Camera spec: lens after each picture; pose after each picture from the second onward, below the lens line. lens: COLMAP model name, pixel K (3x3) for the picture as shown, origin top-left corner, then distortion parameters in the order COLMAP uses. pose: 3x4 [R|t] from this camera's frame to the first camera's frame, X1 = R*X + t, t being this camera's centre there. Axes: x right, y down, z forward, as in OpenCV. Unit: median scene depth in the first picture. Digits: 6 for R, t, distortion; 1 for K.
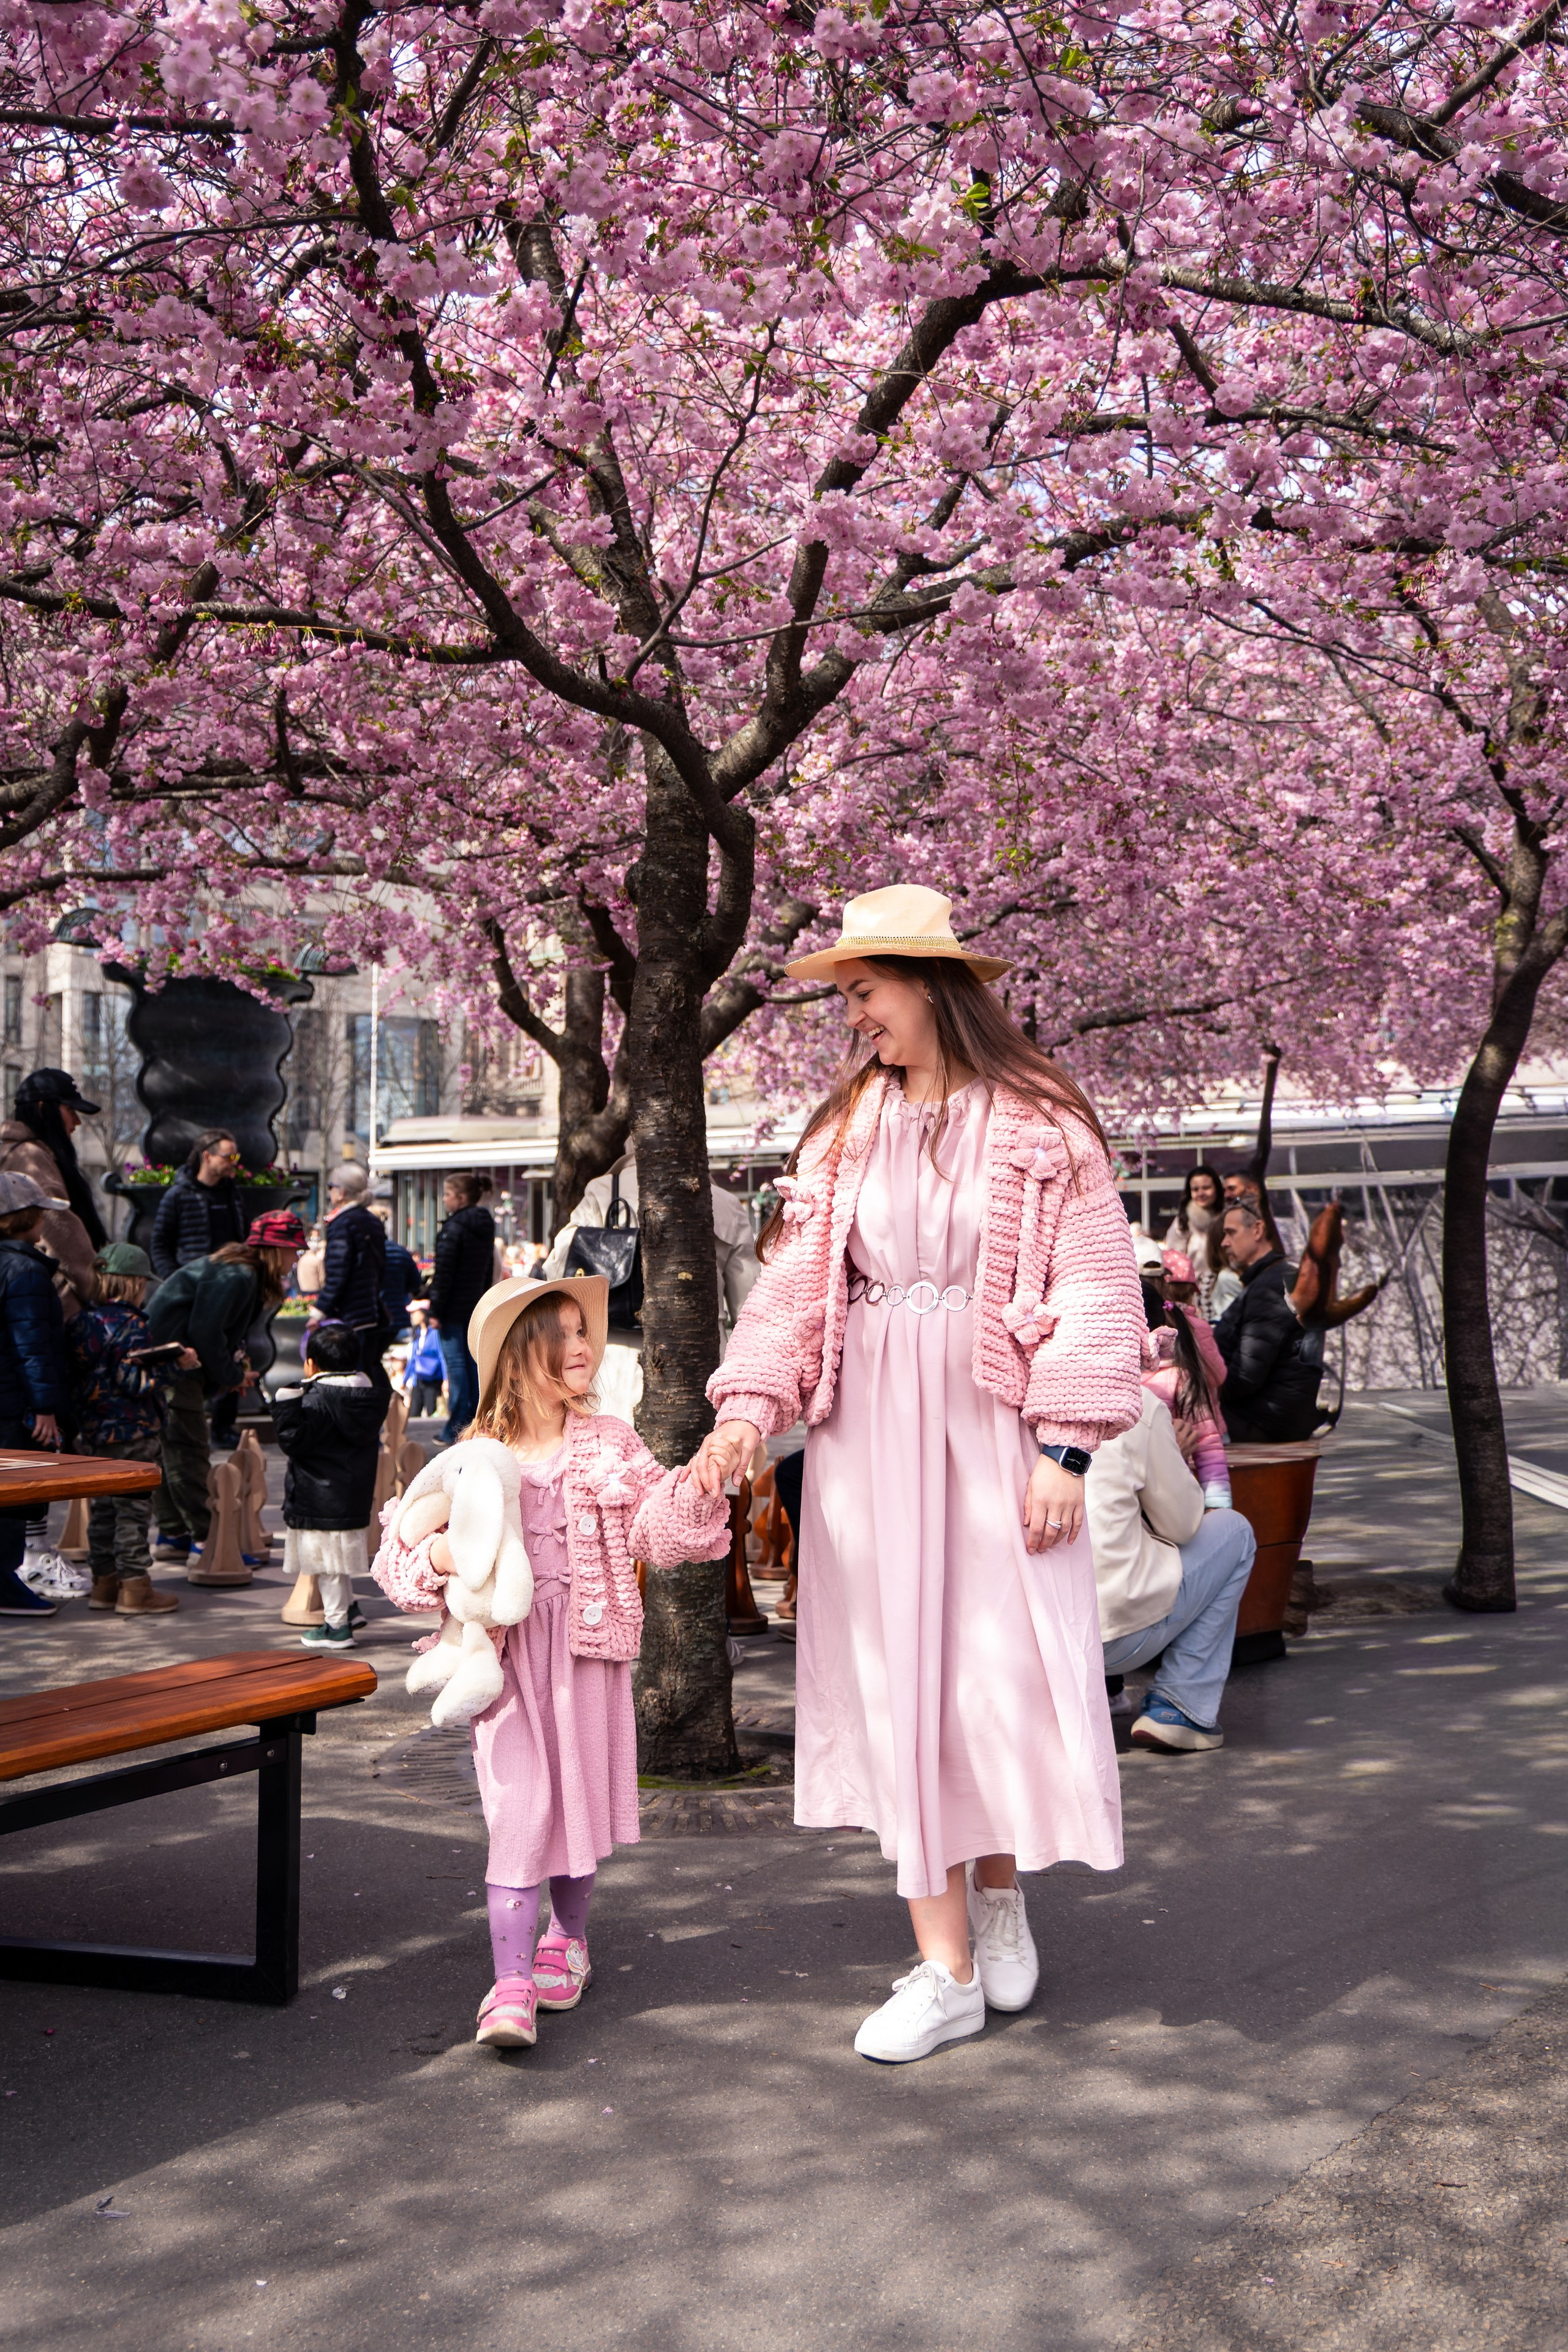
lens RADIAL K [[2307.4, 0, 781.2], [0, 2307.4, 1223.8], [0, 0, 1]] dist [0.001722, -0.003637]
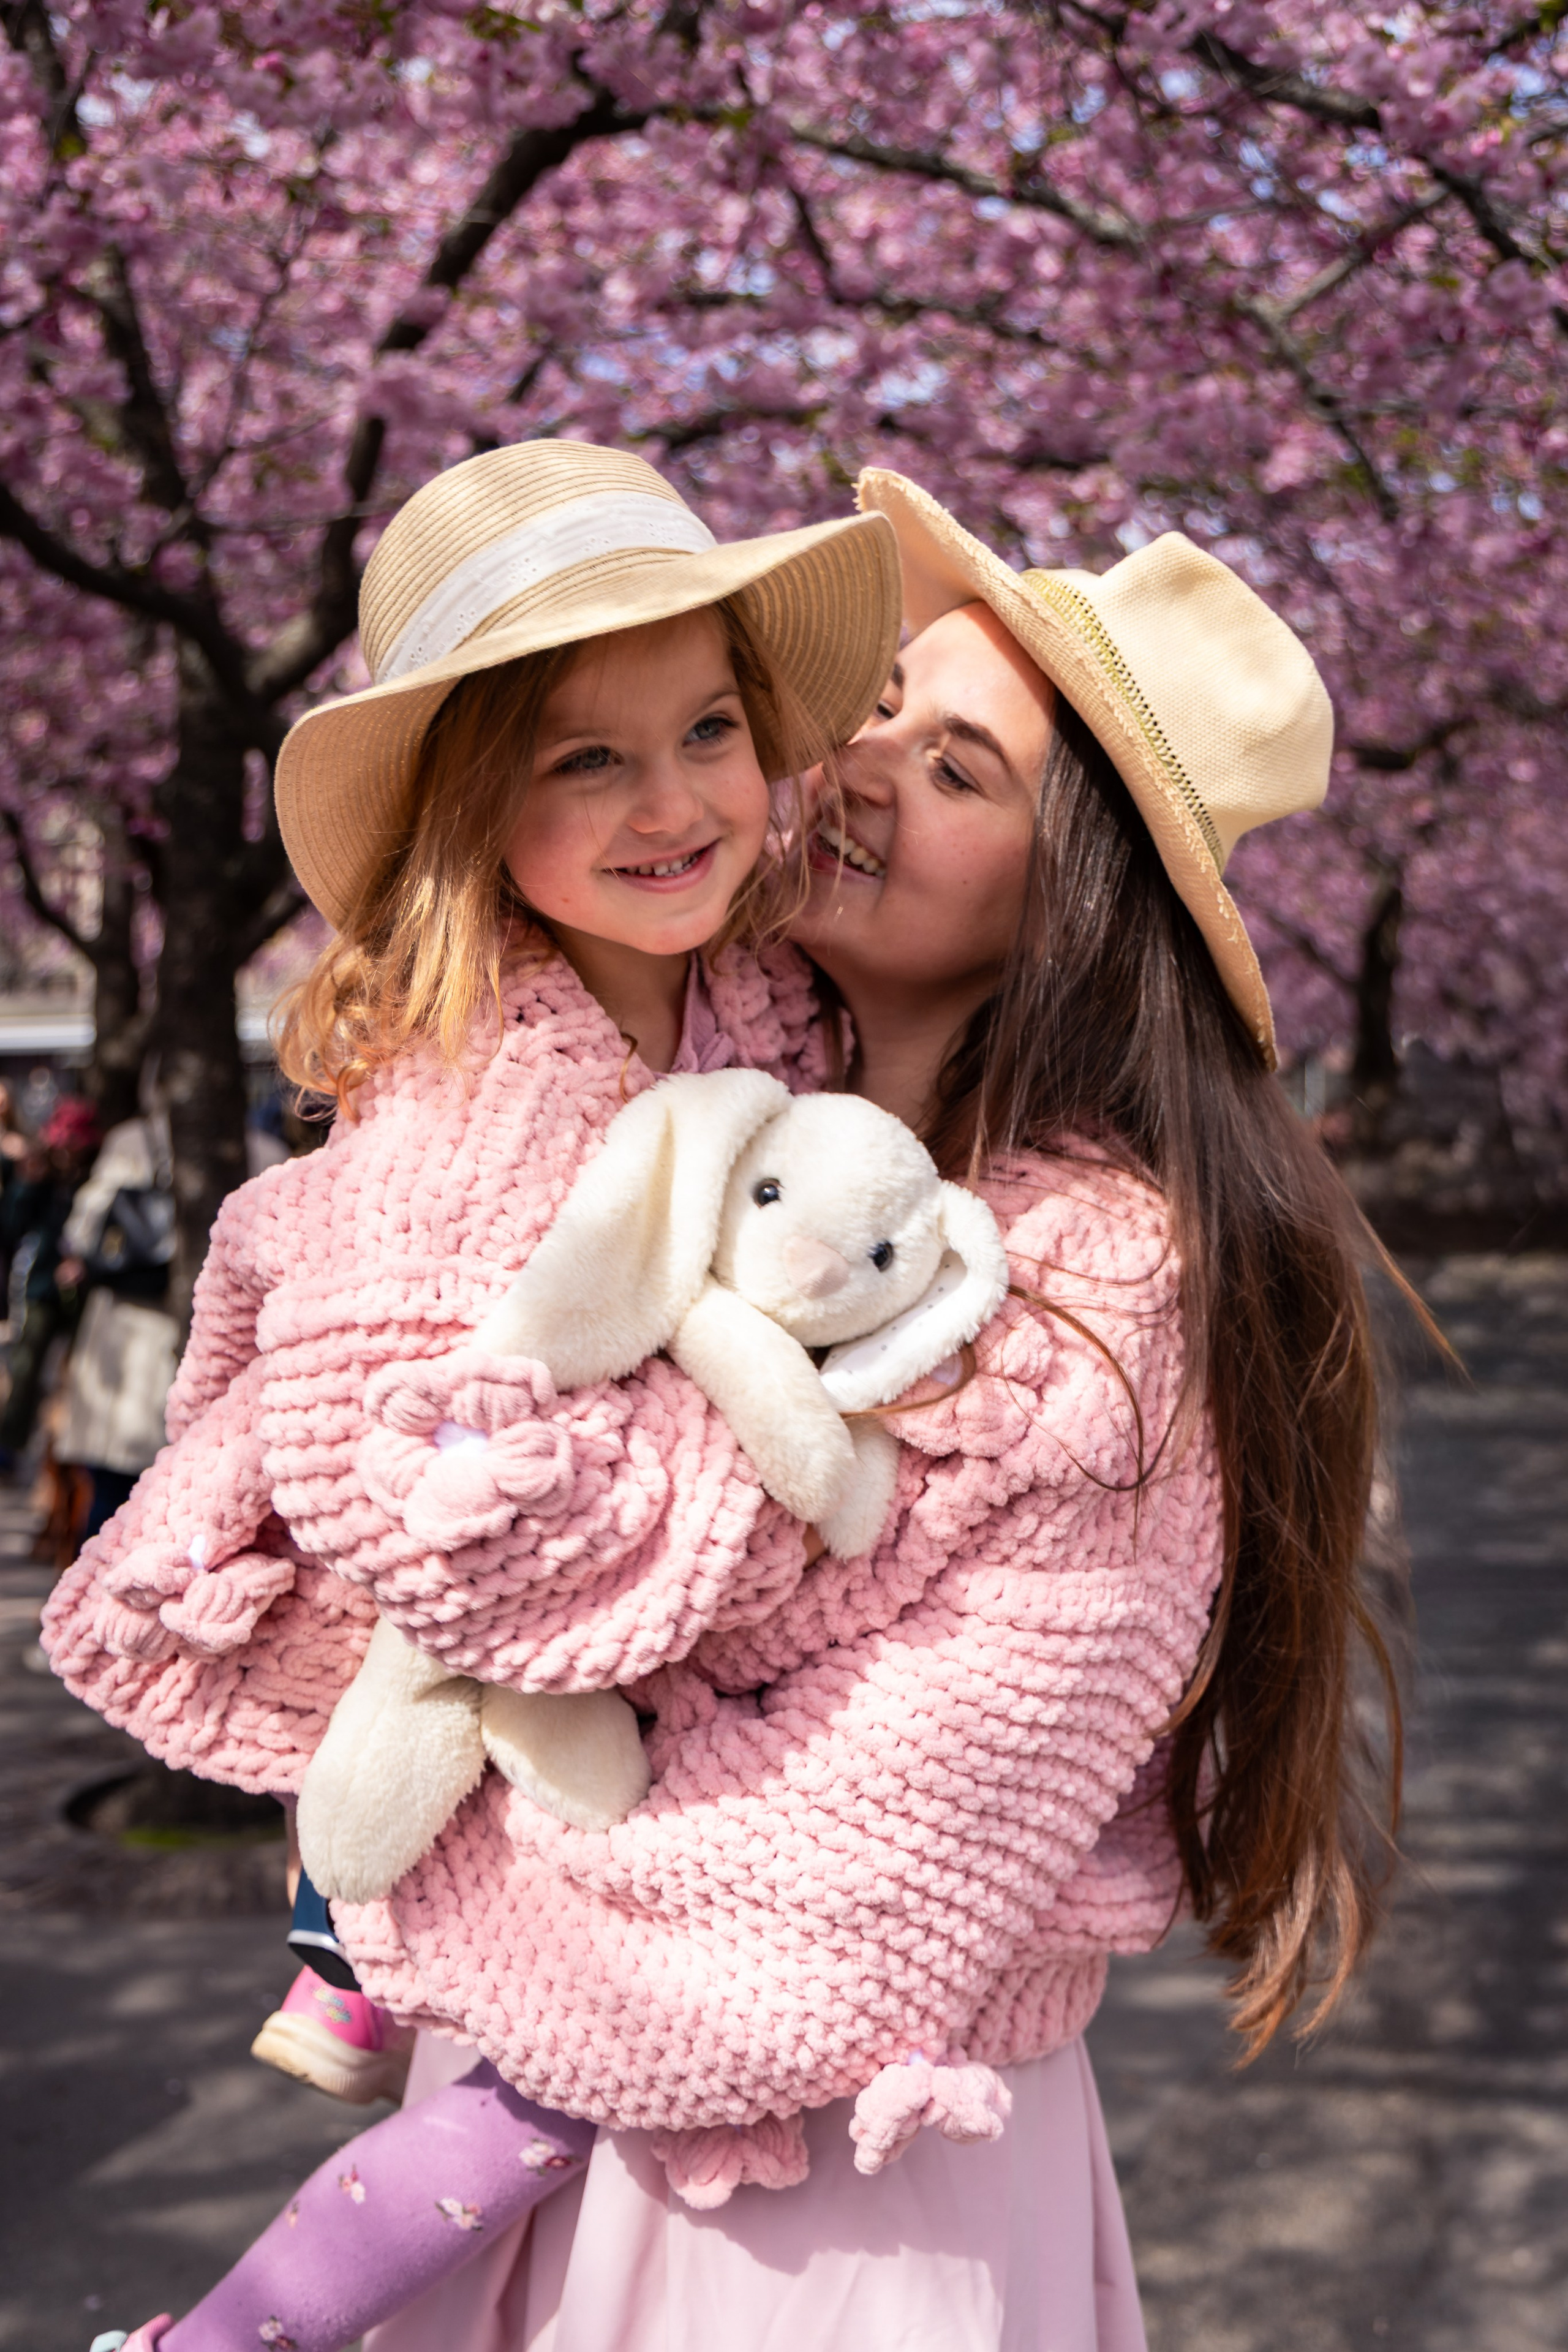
lens RADIAL K [[2279.8, 0, 784.0], [0, 2279.8, 1176.0], [0, 0, 1]] dist [0.012432, 0.020523]
pose [[0.981310, -0.003193, 0.192409, 0.000384], [-0.003158, 0.999461, 0.032692, -0.036294], [-0.192410, -0.032688, 0.980770, 0.114298]]
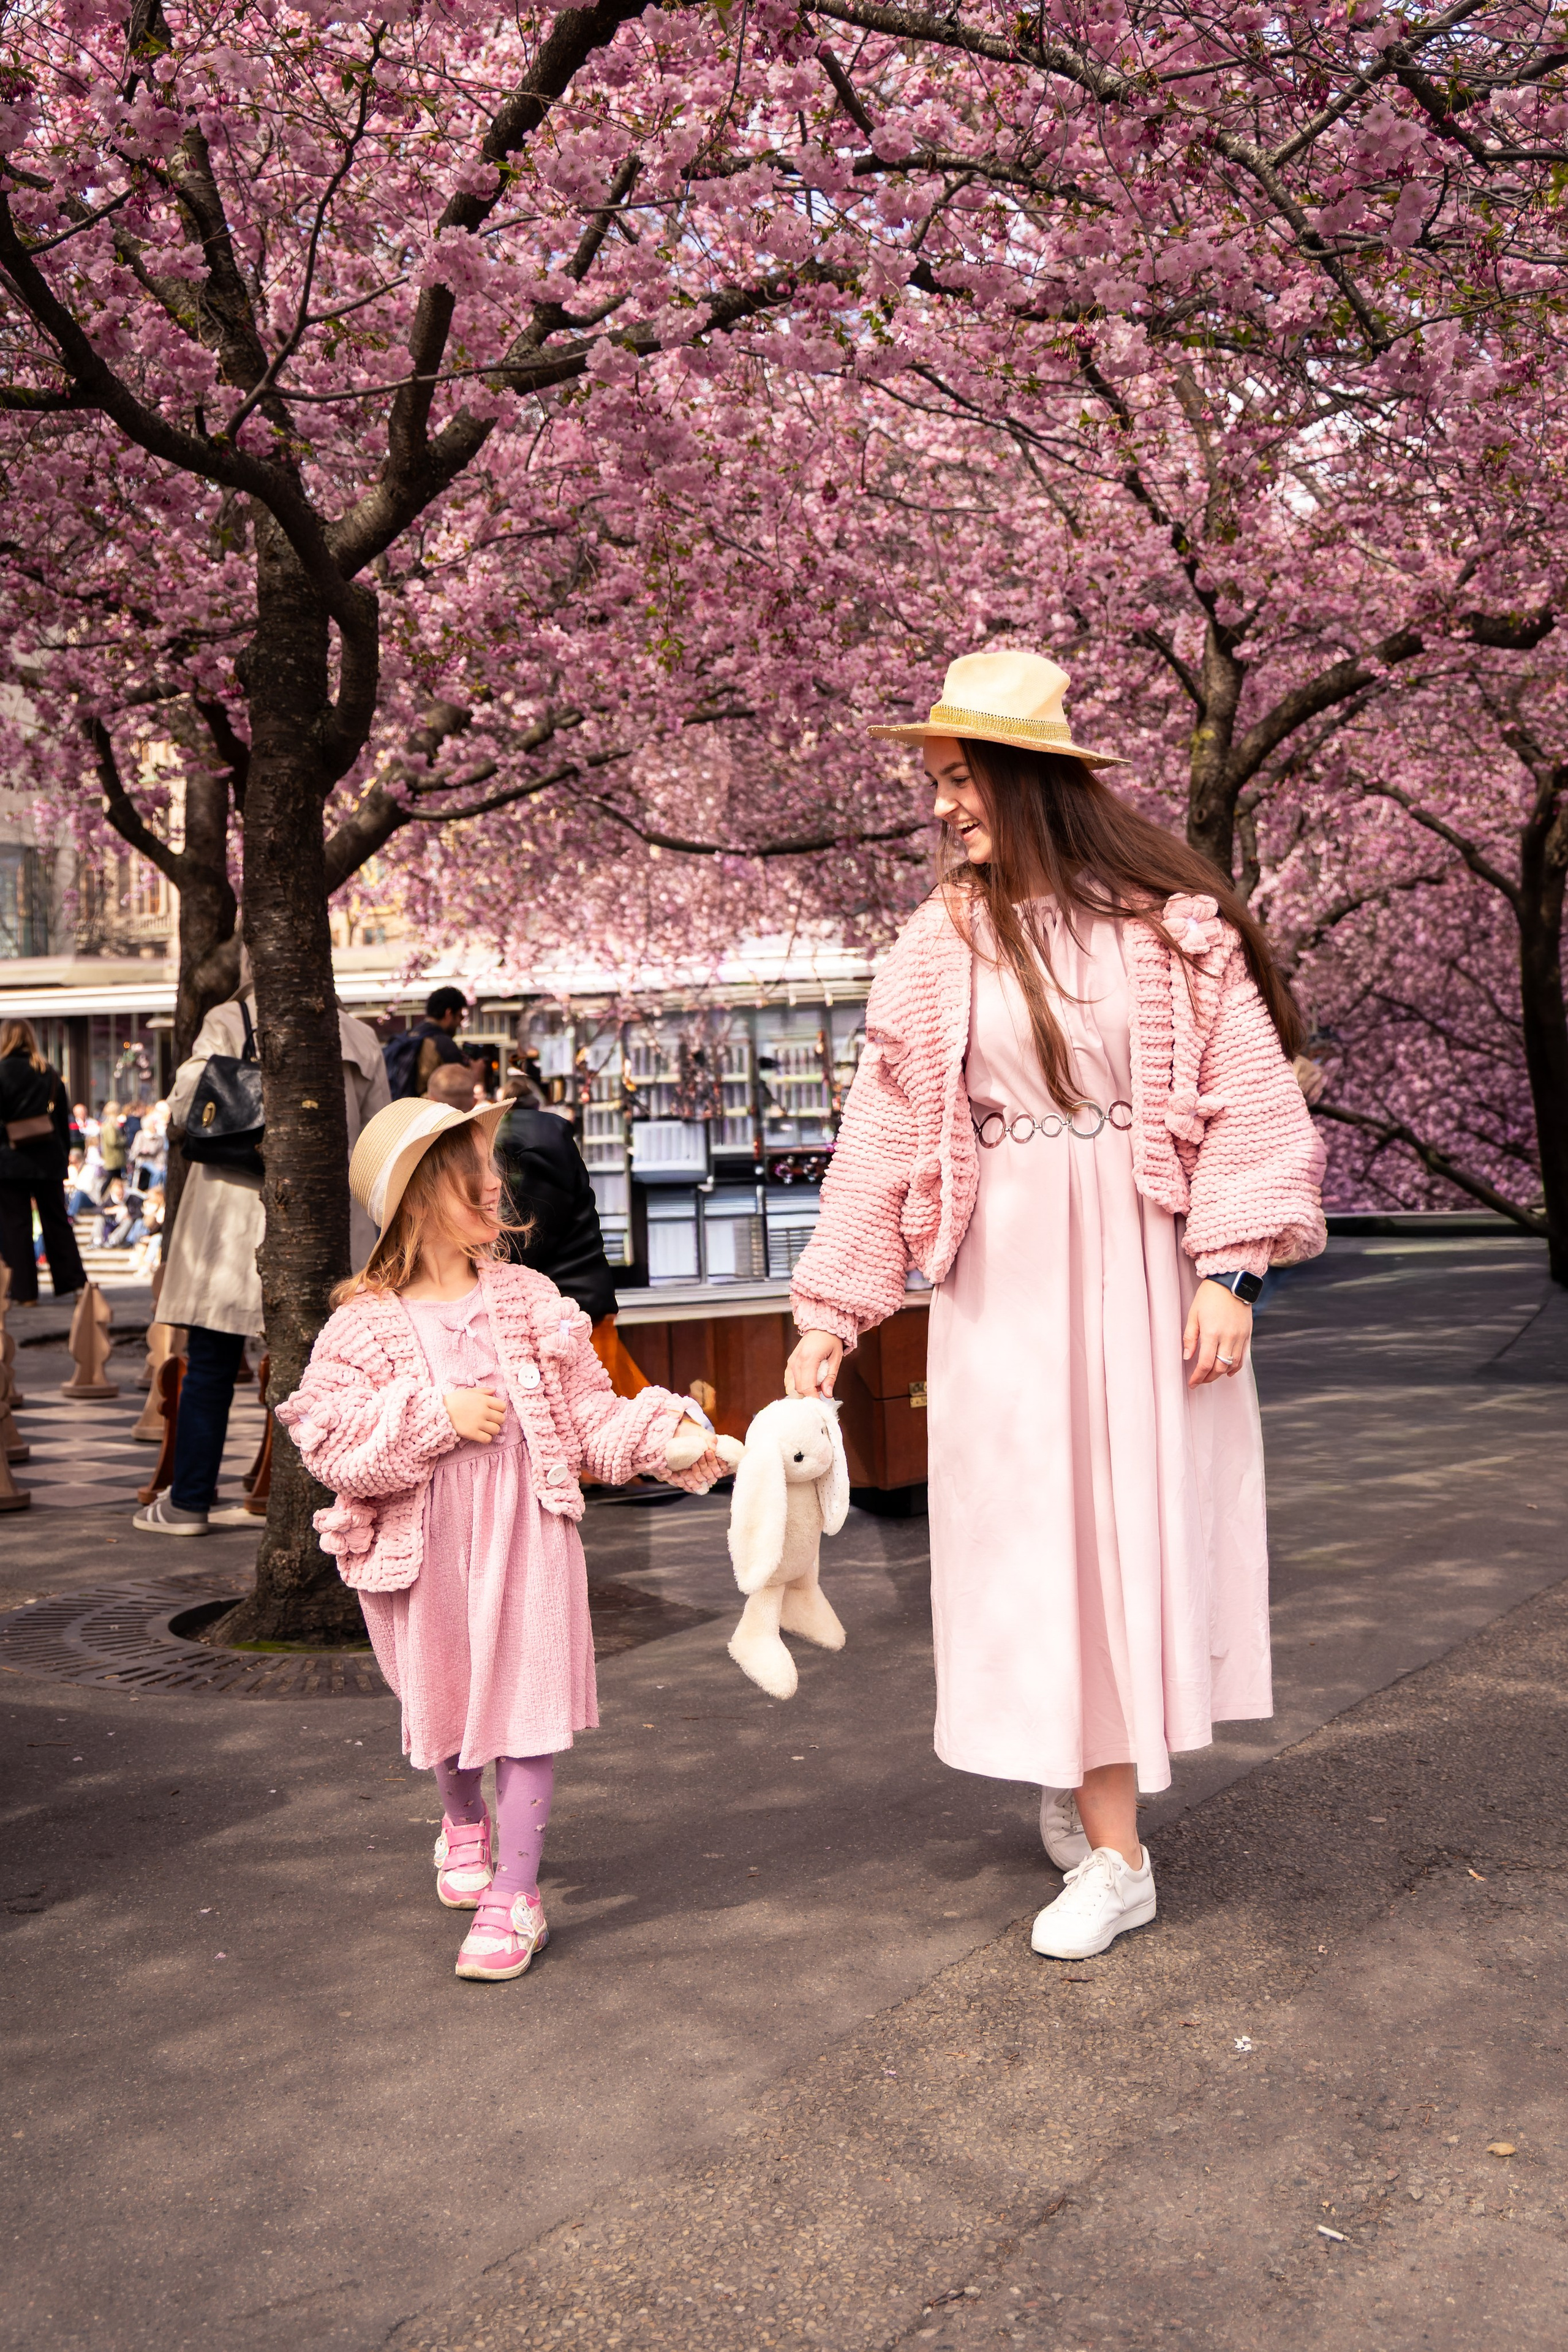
lens RADIAL K [[2543.6, 0, 790.1], [0, 2543.6, 1265.1], [0, 0, 1]] dist [0.013359, -0.007063]
pose [[0.991136, -0.013821, 0.132129, 0.012651], [0.004326, 0.997404, 0.071880, 0.013905], [-0.132780, -0.070671, 0.988623, -0.028048]]
